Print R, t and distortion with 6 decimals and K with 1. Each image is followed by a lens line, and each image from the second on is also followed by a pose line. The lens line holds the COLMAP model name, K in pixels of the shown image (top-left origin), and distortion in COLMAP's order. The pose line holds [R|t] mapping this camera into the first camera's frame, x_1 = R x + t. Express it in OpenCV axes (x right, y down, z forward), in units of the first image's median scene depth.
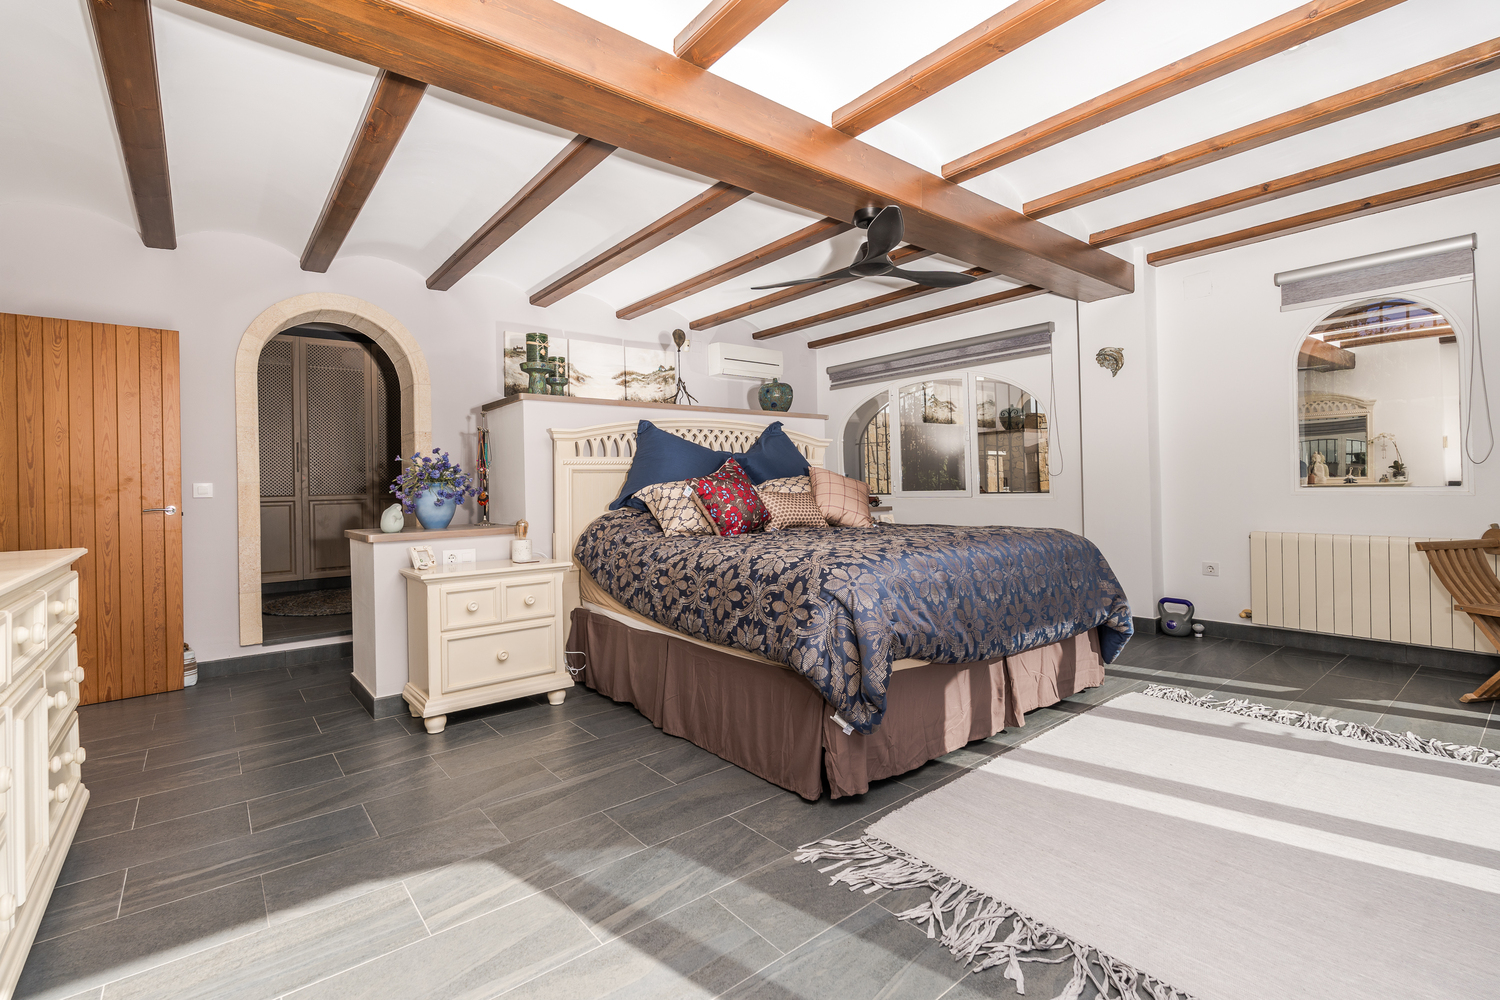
lens RADIAL K [[678.9, 0, 752.9], [0, 678.9, 493.2], [0, 0, 1]] dist [-0.008126, 0.002147]
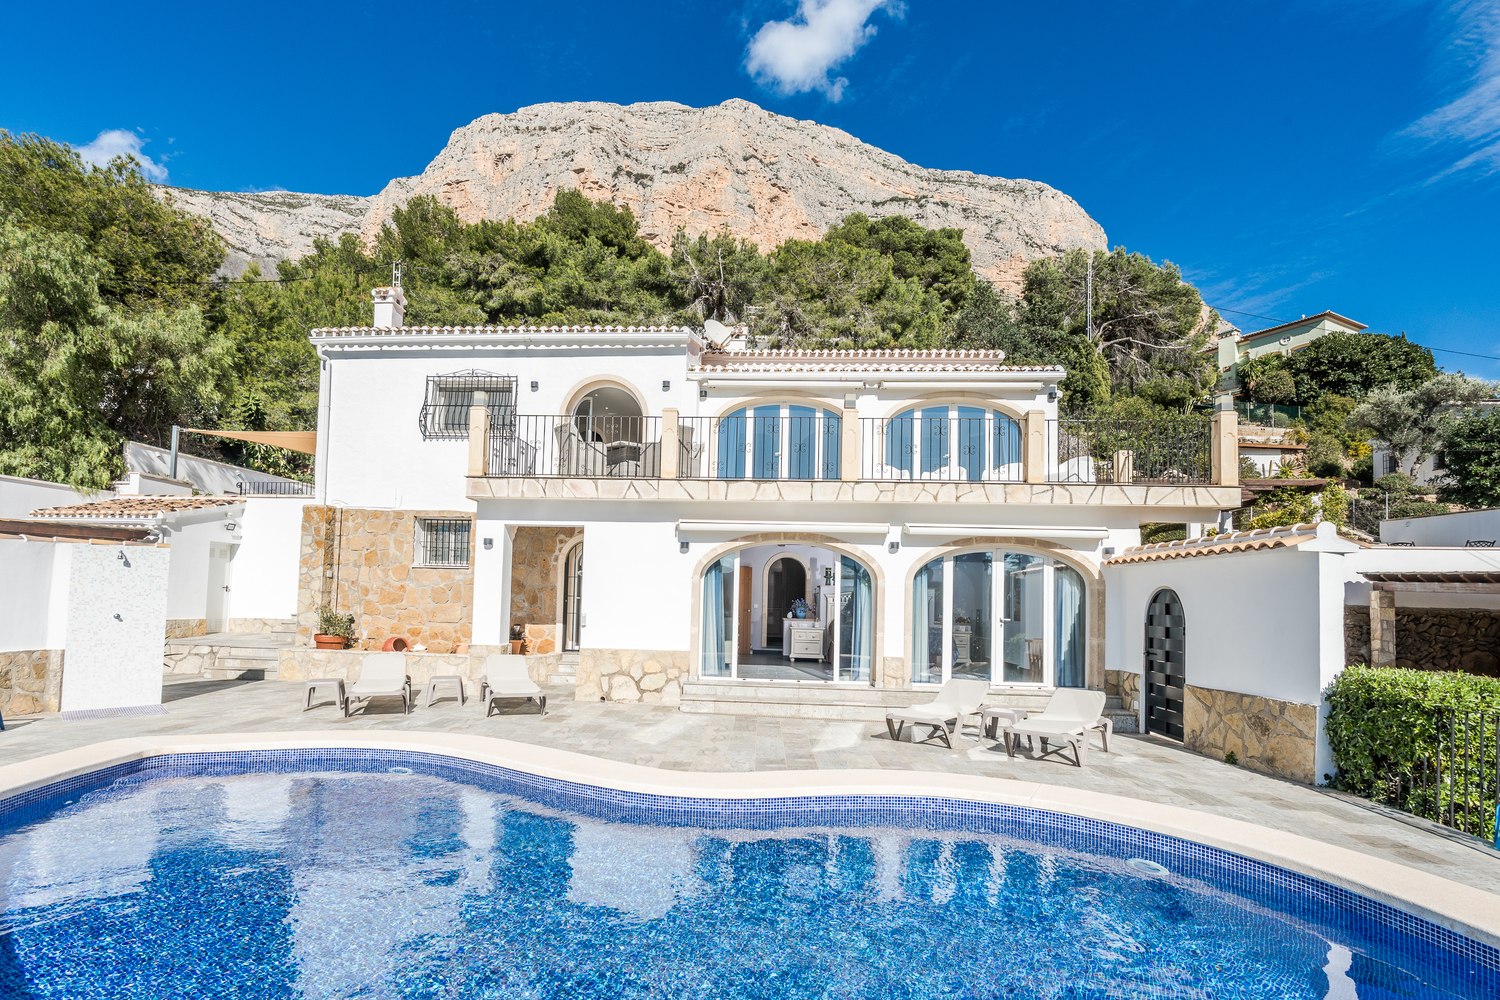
lens RADIAL K [[710.8, 0, 706.8], [0, 710.8, 561.3], [0, 0, 1]] dist [-0.007319, 0.000897]
pose [[0.727397, 0.005313, -0.686196, 2.151808], [-0.043329, 0.998330, -0.038200, -0.106974], [0.684848, 0.057519, 0.726413, -2.624554]]
